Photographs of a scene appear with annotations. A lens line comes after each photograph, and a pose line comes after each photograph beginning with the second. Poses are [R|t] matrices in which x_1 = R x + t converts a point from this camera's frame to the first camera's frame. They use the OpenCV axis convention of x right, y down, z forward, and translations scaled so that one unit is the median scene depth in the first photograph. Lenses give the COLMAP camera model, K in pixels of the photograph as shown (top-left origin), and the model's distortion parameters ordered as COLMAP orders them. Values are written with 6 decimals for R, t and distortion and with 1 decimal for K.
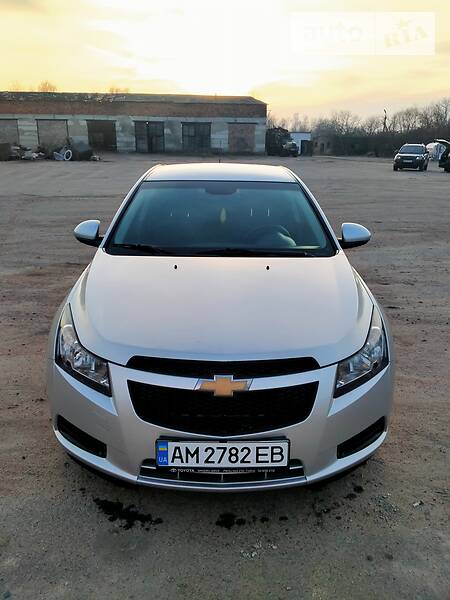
lens RADIAL K [[498.0, 0, 221.3], [0, 498.0, 300.7], [0, 0, 1]] dist [0.075938, -0.164018]
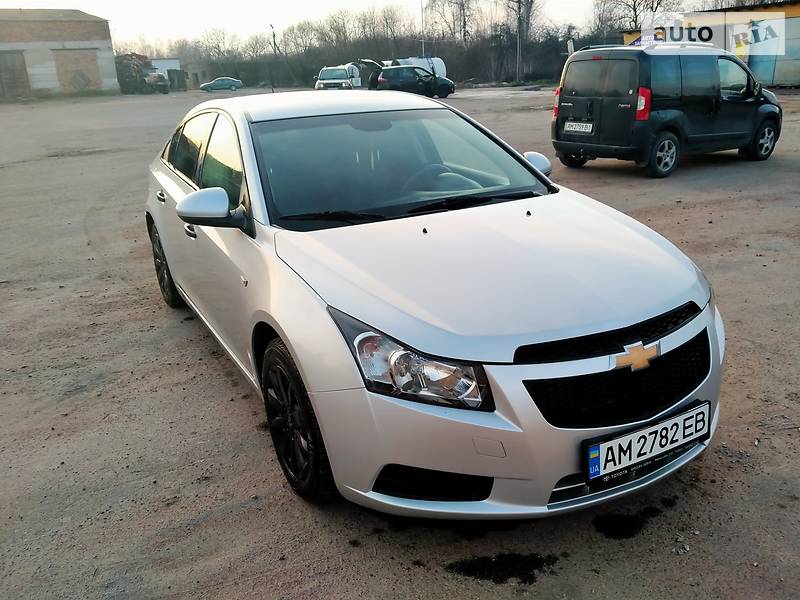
lens RADIAL K [[664.0, 0, 397.7], [0, 664.0, 301.8], [0, 0, 1]] dist [0.075938, -0.164018]
pose [[0.885372, -0.195996, 0.421547, -0.636197], [0.184600, 0.980449, 0.068139, -0.045390], [-0.426661, 0.017490, 0.904243, 0.178513]]
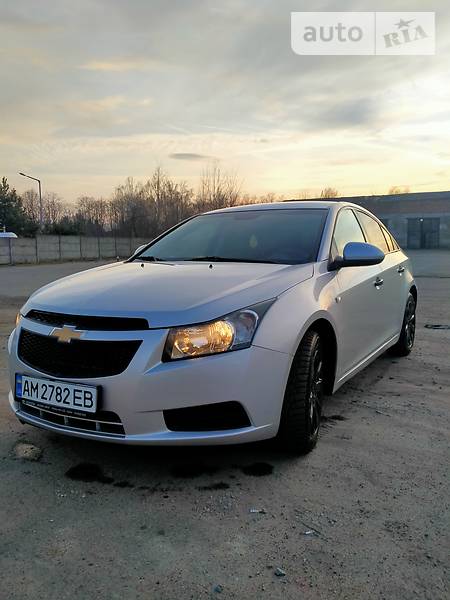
lens RADIAL K [[499.3, 0, 227.9], [0, 499.3, 288.7], [0, 0, 1]] dist [0.020099, -0.011135]
pose [[0.859959, 0.024339, -0.509782, 0.774184], [-0.133879, 0.974641, -0.179310, 0.190908], [0.492490, 0.222448, 0.841409, 0.155189]]
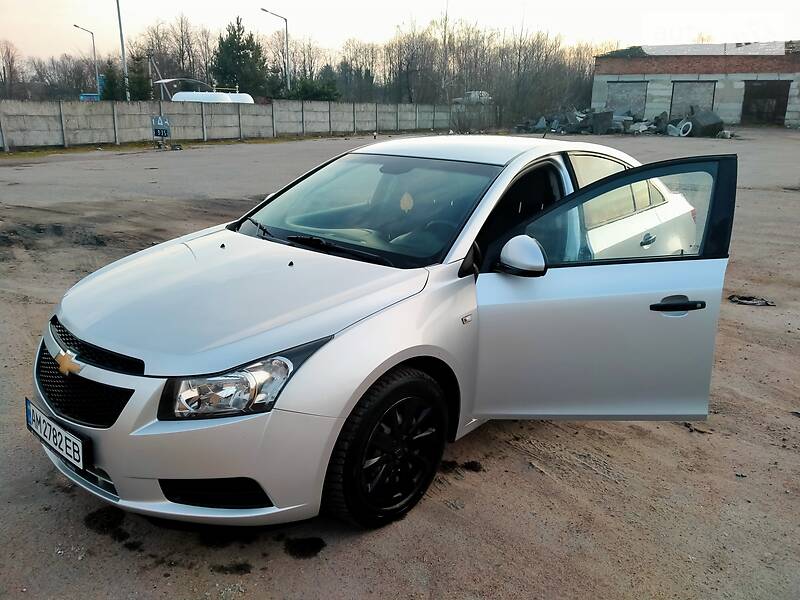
lens RADIAL K [[666.7, 0, 399.1], [0, 666.7, 298.1], [0, 0, 1]] dist [0.074858, -0.170378]
pose [[0.732872, 0.184608, -0.654843, 1.056995], [-0.207294, 0.977310, 0.043521, -0.108716], [0.648019, 0.103849, 0.754511, 0.376064]]
